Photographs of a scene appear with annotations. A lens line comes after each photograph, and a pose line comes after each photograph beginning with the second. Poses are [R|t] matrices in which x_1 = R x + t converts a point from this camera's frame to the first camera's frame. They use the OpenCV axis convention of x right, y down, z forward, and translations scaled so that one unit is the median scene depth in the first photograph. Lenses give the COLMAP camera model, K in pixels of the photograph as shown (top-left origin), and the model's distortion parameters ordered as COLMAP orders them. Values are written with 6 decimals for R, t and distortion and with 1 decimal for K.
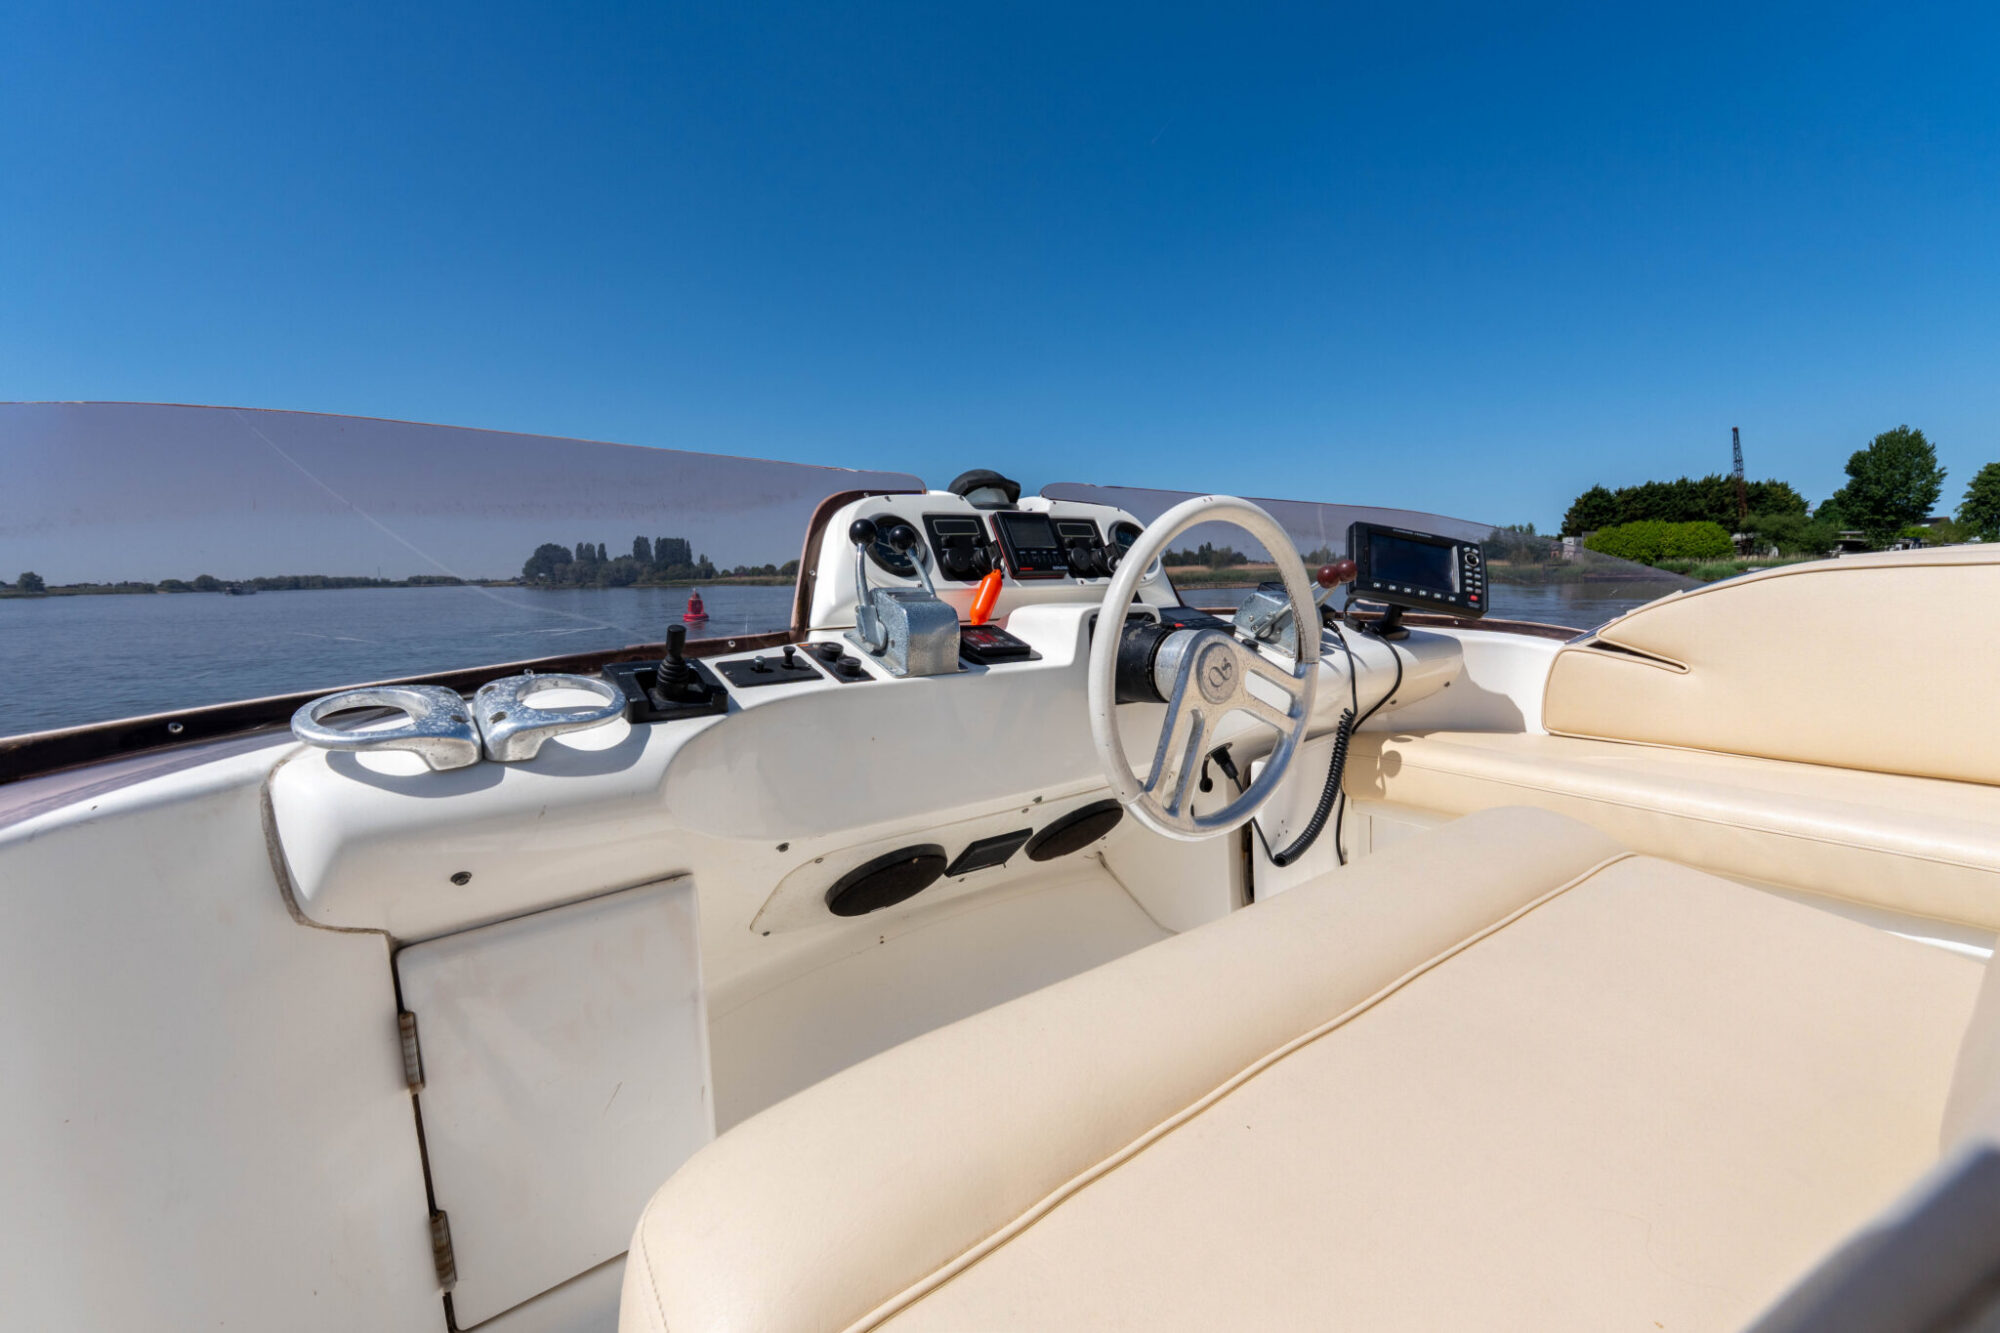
lens RADIAL K [[859.9, 0, 989.4], [0, 859.9, 659.8], [0, 0, 1]] dist [0.003129, -0.000348]
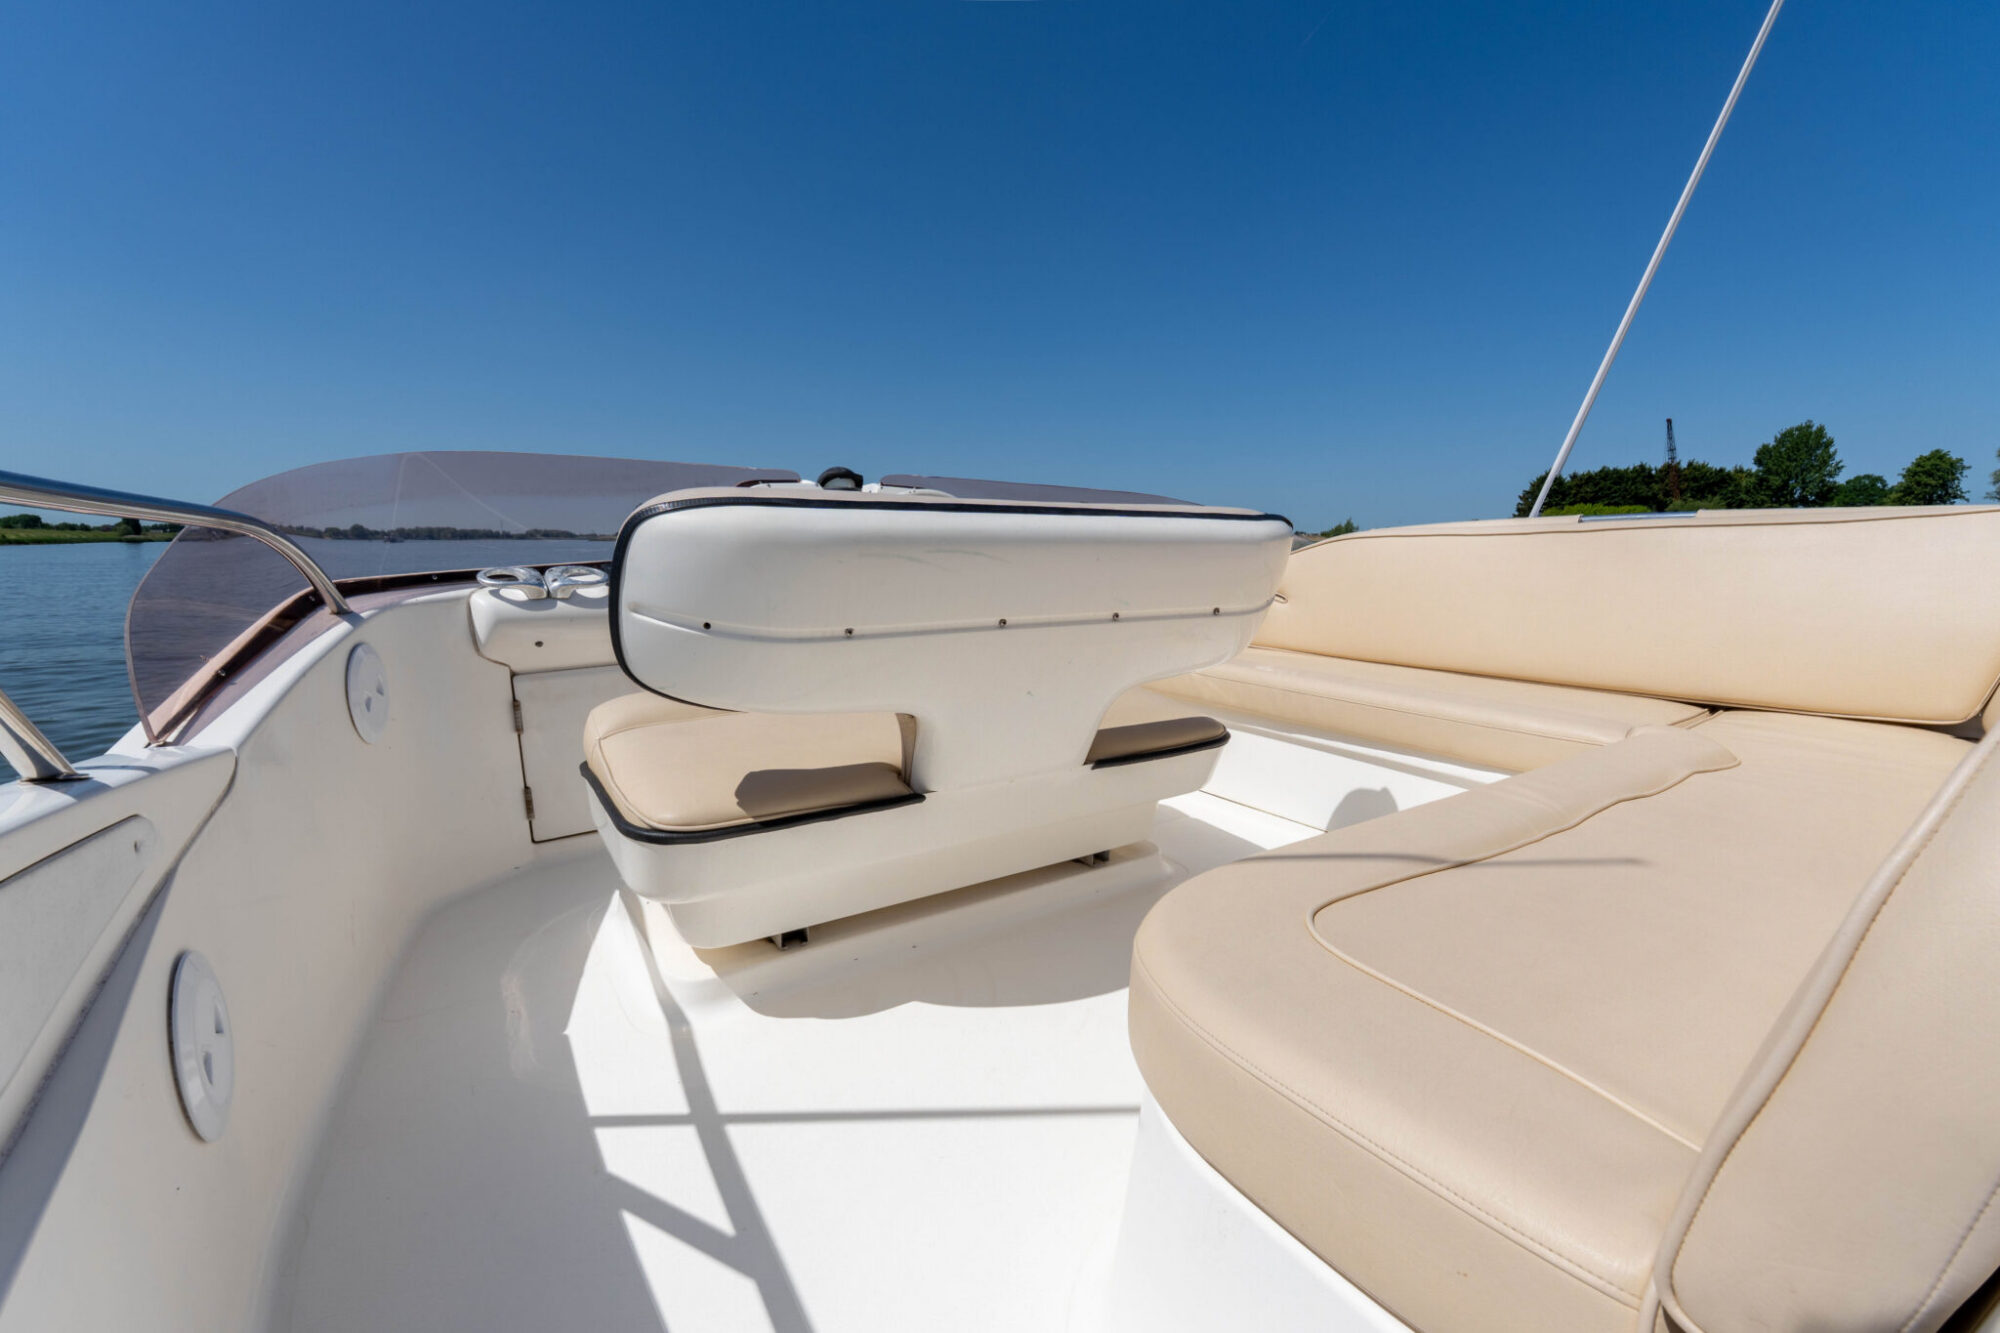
lens RADIAL K [[916.4, 0, 993.4], [0, 916.4, 657.0], [0, 0, 1]] dist [-0.002628, 0.000730]
pose [[0.992037, 0.040652, -0.119210, 0.226232], [-0.037605, 0.998909, 0.027702, 0.038948], [0.120206, -0.022998, 0.992483, -0.329494]]
